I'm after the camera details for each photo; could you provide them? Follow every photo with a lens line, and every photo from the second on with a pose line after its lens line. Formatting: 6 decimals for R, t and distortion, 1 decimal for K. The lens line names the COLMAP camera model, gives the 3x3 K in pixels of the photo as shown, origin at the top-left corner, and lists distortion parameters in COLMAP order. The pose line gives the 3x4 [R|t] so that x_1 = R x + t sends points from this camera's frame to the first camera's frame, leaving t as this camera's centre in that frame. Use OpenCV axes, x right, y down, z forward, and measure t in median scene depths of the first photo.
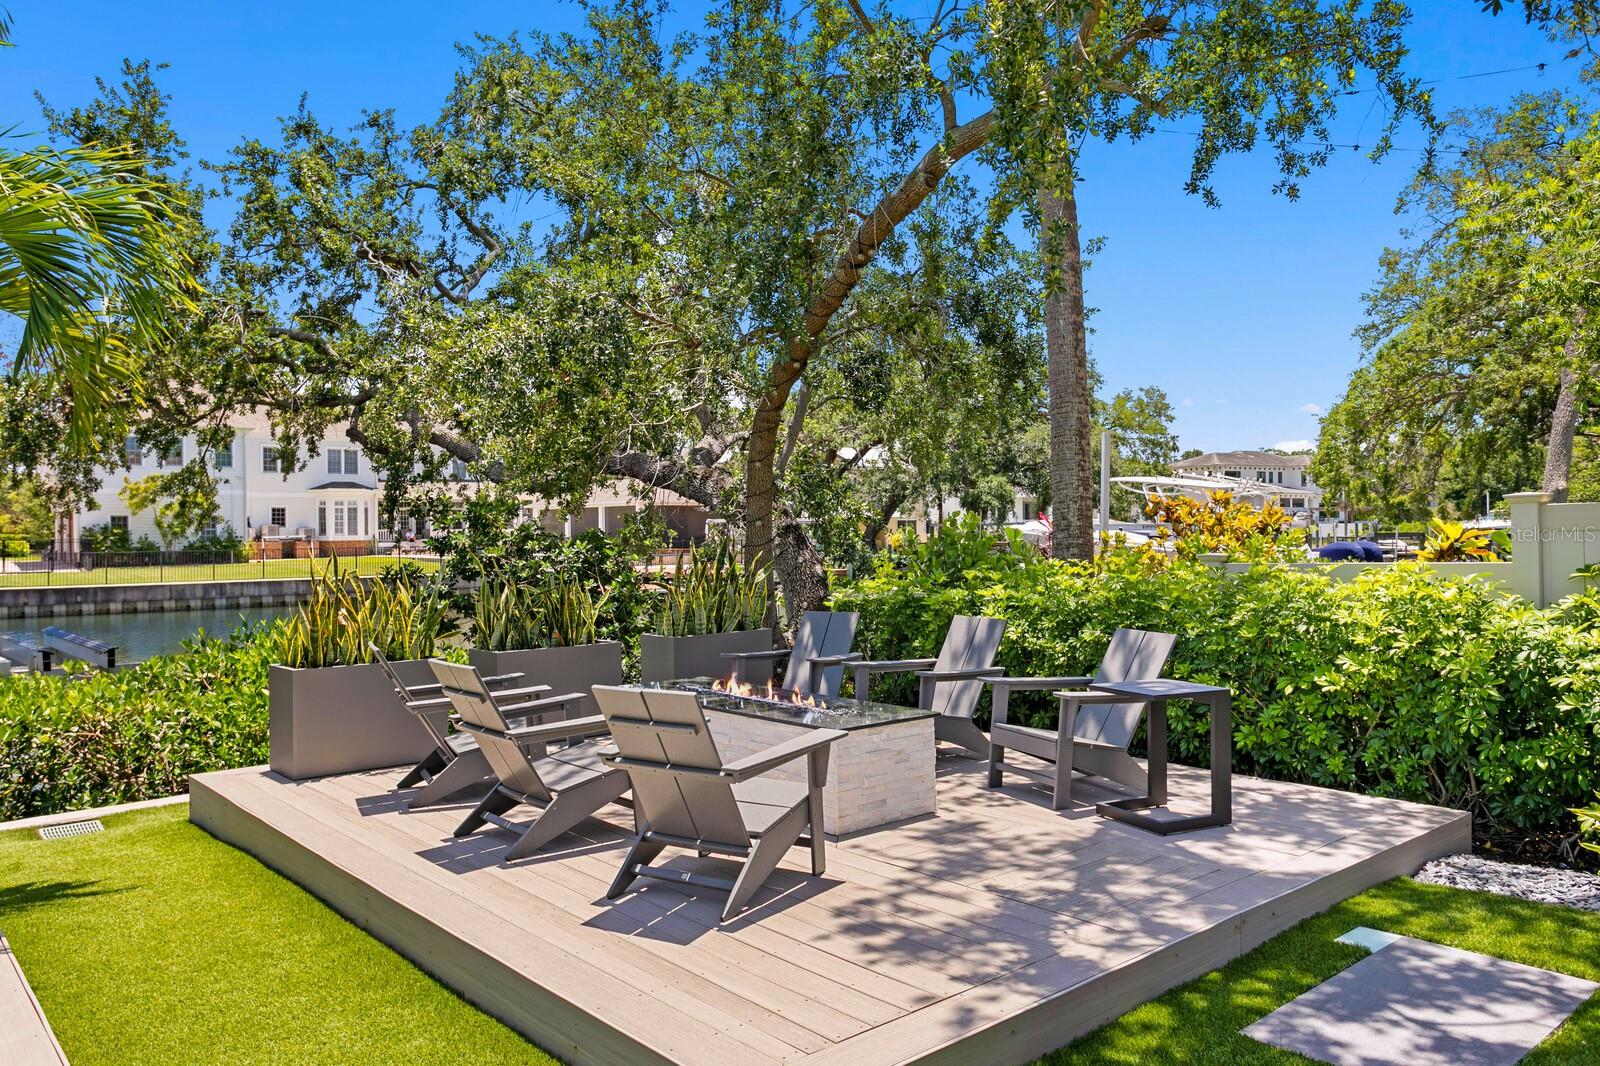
lens RADIAL K [[1149.9, 0, 769.6], [0, 1149.9, 532.2], [0, 0, 1]] dist [0.000881, 0.002636]
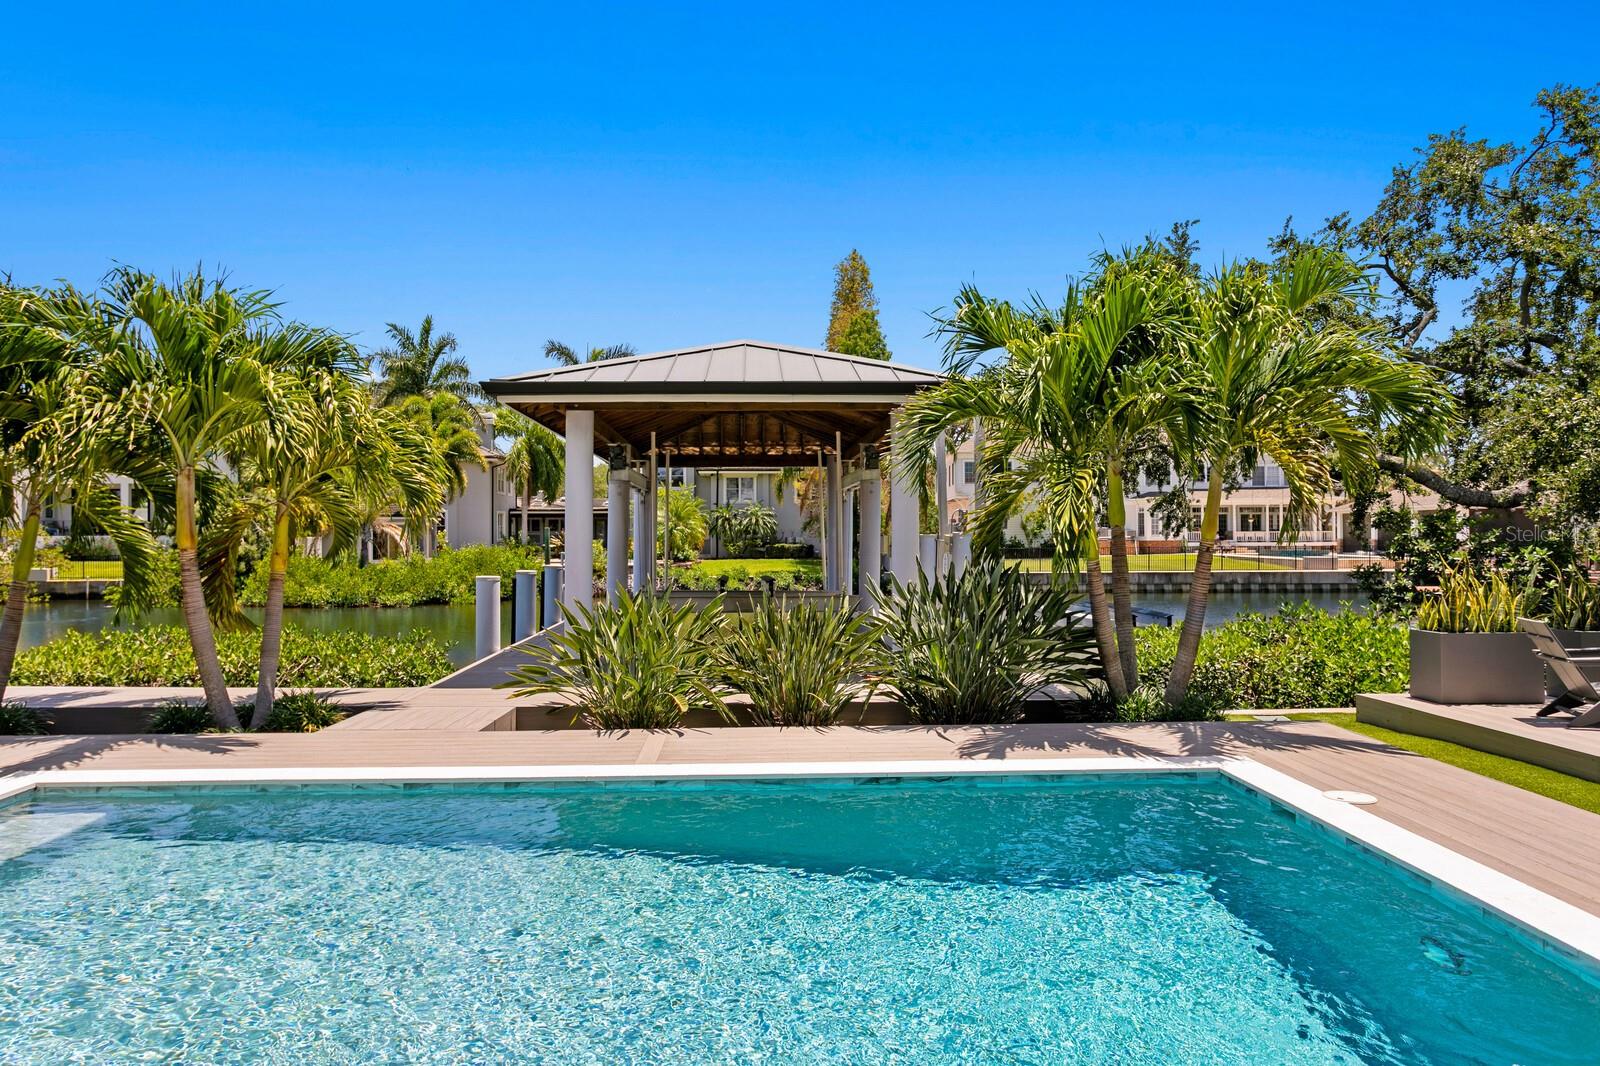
lens RADIAL K [[989.4, 0, 774.4], [0, 989.4, 530.8], [0, 0, 1]] dist [-0.001558, -0.000806]
pose [[0.771860, 0.002877, -0.635785, -0.104919], [-0.003855, 0.999993, -0.000155, -0.005633], [0.635780, 0.002570, 0.771866, -0.238347]]
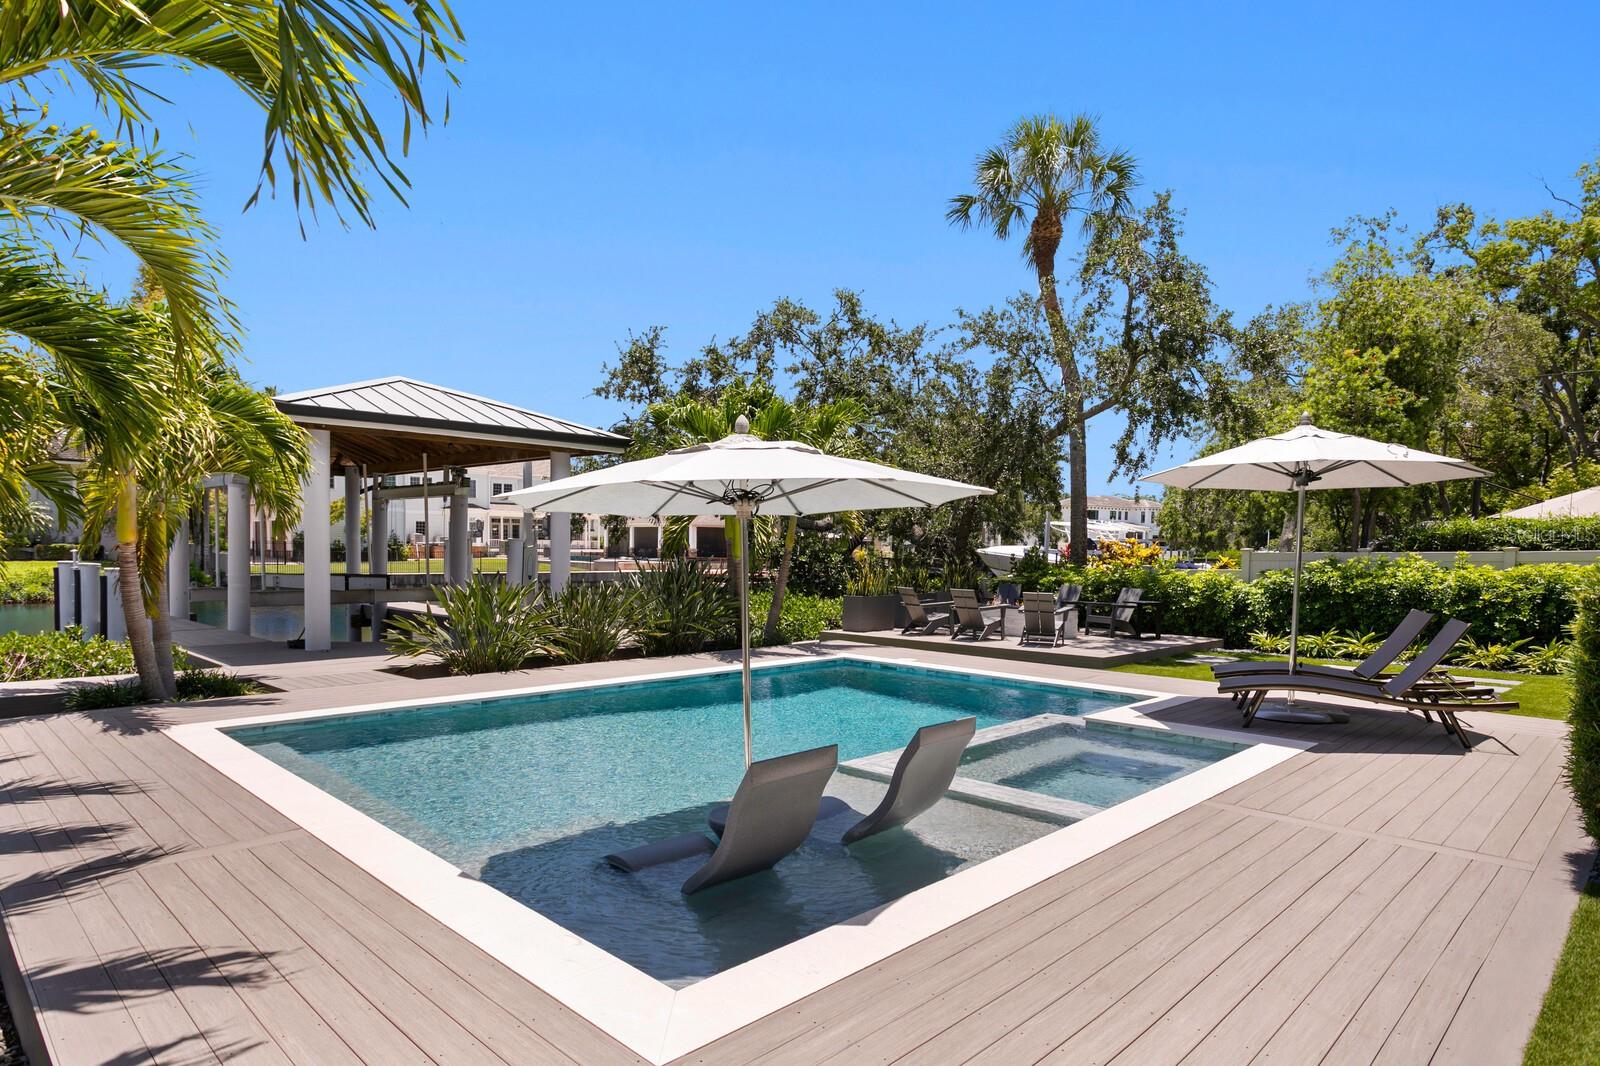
lens RADIAL K [[927.8, 0, 797.6], [0, 927.8, 600.4], [0, 0, 1]] dist [-0.024356, 0.000564]
pose [[0.996212, 0.019587, 0.084725, -0.316465], [-0.024440, 0.998096, 0.056630, -0.001431], [-0.083455, -0.058486, 0.994794, -0.574460]]
